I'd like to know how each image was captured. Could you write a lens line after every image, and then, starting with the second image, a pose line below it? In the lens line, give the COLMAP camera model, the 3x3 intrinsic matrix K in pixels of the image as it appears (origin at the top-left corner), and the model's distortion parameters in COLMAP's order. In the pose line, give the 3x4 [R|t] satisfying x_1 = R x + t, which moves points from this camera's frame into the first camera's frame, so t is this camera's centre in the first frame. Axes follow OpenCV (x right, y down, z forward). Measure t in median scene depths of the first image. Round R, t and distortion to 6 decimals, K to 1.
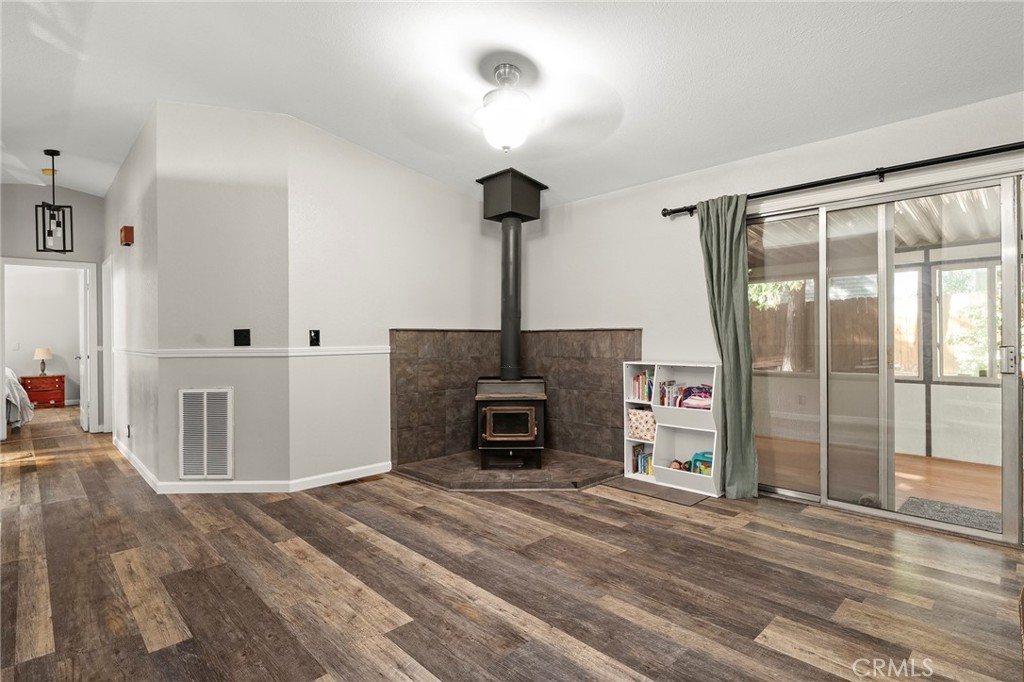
lens RADIAL K [[519.7, 0, 514.0], [0, 519.7, 336.5], [0, 0, 1]] dist [-0.002928, 0.000492]
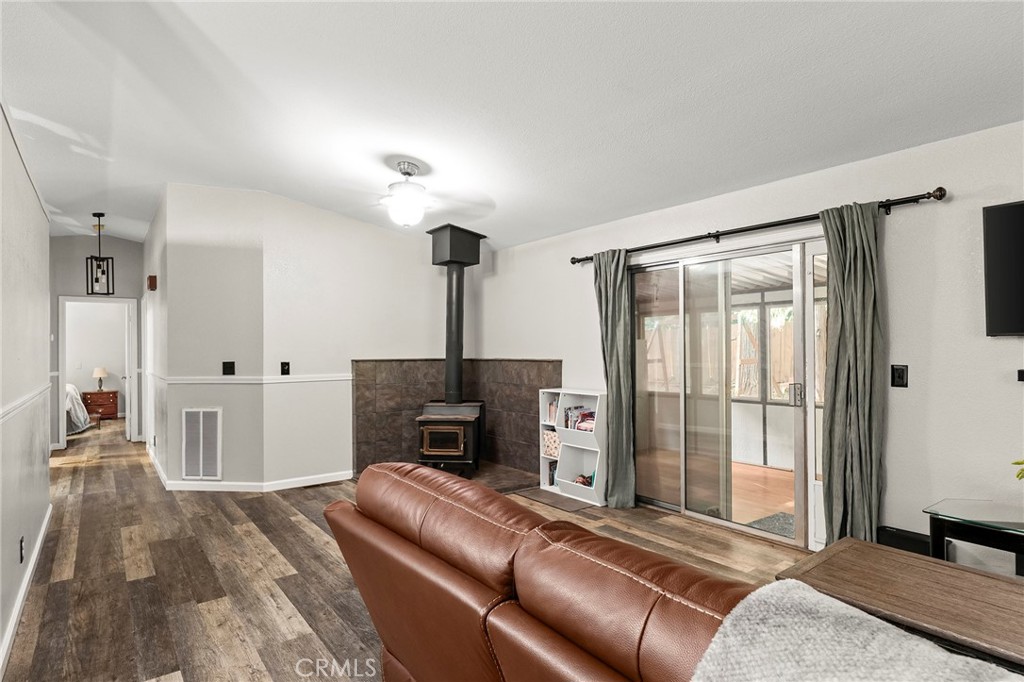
lens RADIAL K [[559.6, 0, 515.4], [0, 559.6, 345.5], [0, 0, 1]] dist [-0.005485, 0.002974]
pose [[0.993273, -0.000511, -0.115794, 0.352720], [0.000096, 0.999994, -0.003589, -0.052039], [0.115795, 0.003553, 0.993267, -0.291188]]
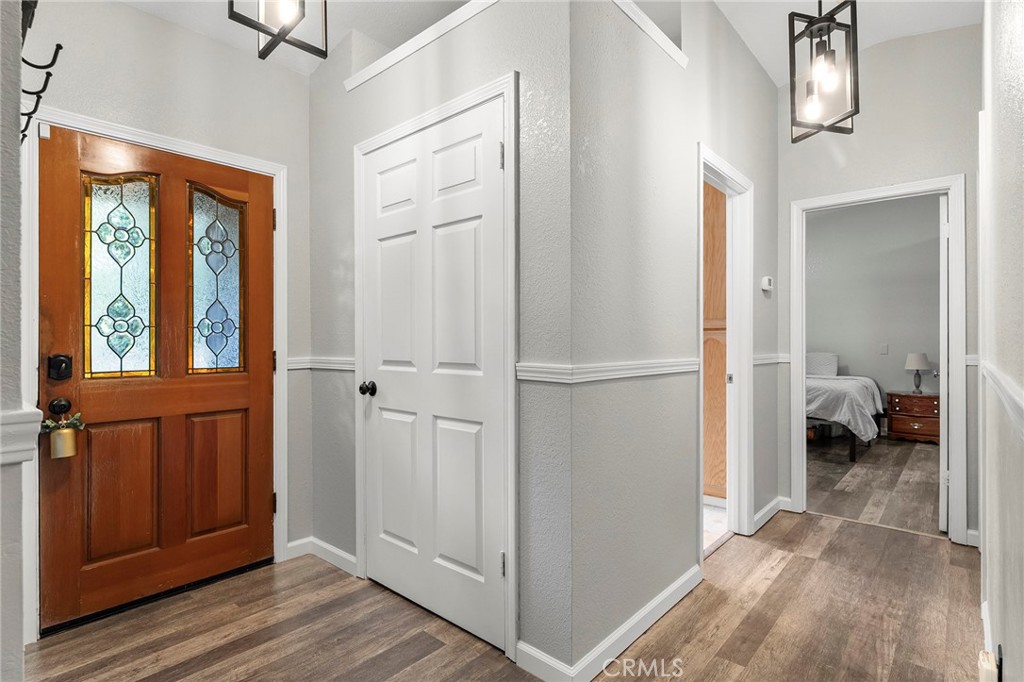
lens RADIAL K [[519.7, 0, 510.8], [0, 519.7, 340.0], [0, 0, 1]] dist [-0.002928, 0.000492]
pose [[0.088686, 0.004733, -0.996048, -0.685587], [-0.000384, 0.999989, 0.004718, 0.007323], [0.996060, -0.000036, 0.088687, 0.996725]]
